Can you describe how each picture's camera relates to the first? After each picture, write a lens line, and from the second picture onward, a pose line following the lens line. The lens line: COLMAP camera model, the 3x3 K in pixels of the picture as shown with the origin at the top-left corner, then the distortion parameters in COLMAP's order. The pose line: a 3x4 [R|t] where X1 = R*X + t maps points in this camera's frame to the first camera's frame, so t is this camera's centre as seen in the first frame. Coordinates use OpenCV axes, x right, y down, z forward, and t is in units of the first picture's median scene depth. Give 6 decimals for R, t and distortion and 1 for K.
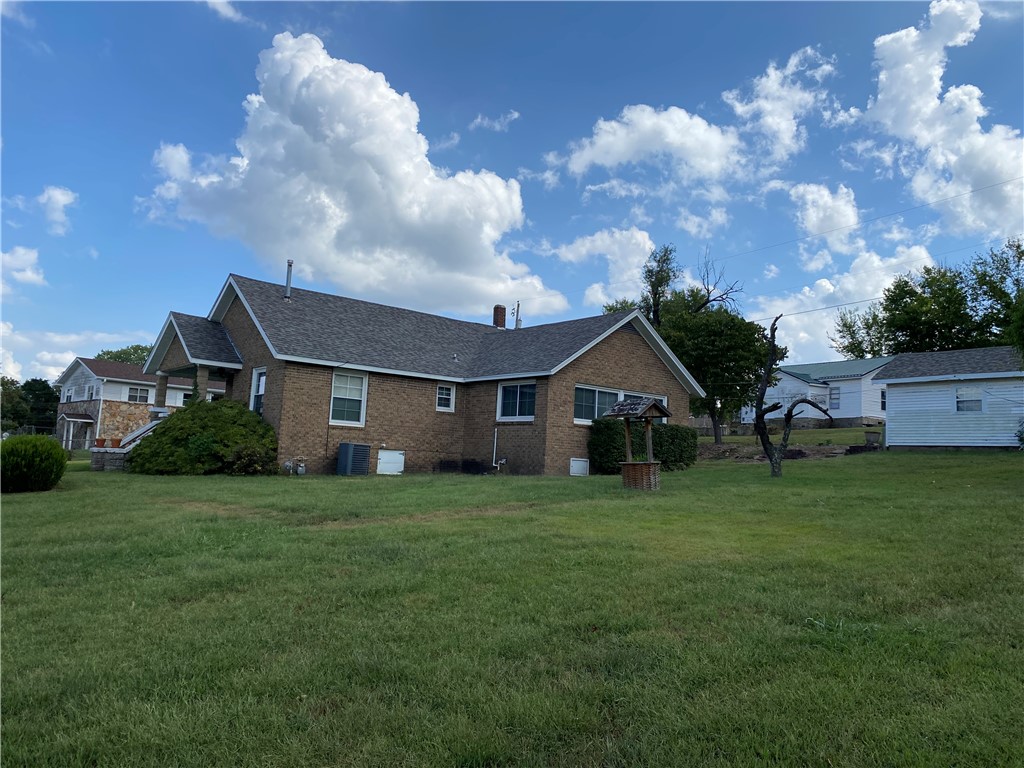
lens RADIAL K [[758.4, 0, 518.5], [0, 758.4, 382.4], [0, 0, 1]] dist [0.031909, -0.049908]
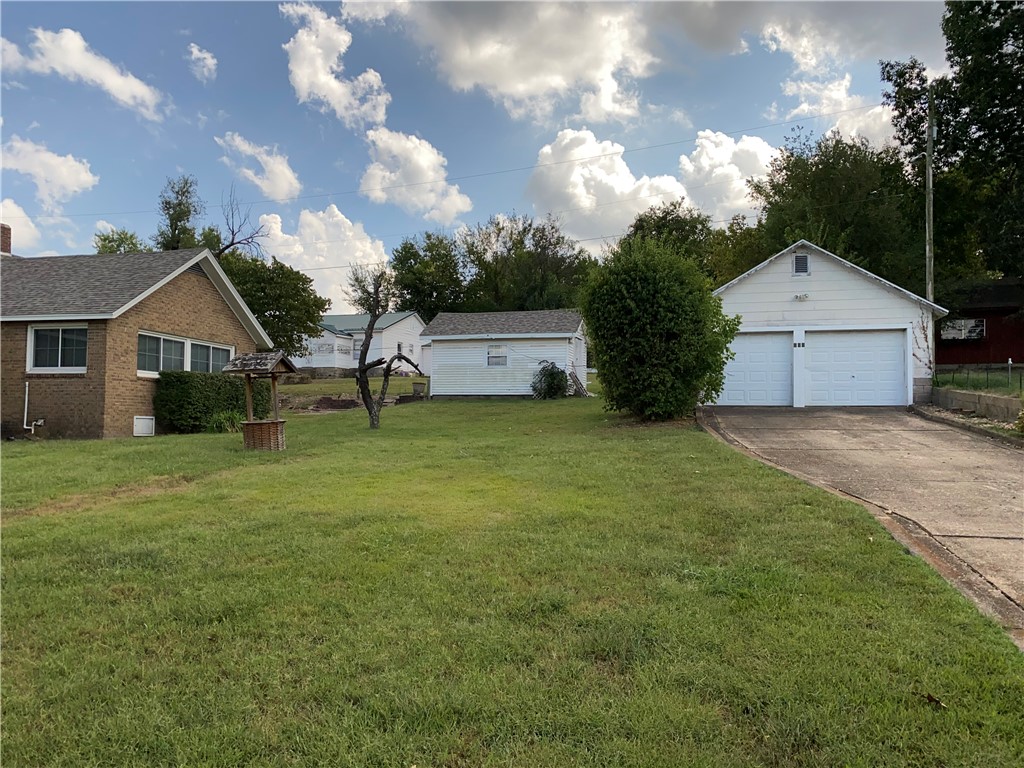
lens RADIAL K [[758.4, 0, 518.5], [0, 758.4, 382.4], [0, 0, 1]] dist [0.031909, -0.049908]
pose [[0.799266, -0.003501, 0.600967, -0.090375], [-0.038616, 0.997617, 0.057171, -0.004535], [-0.599735, -0.068902, 0.797227, 0.042908]]
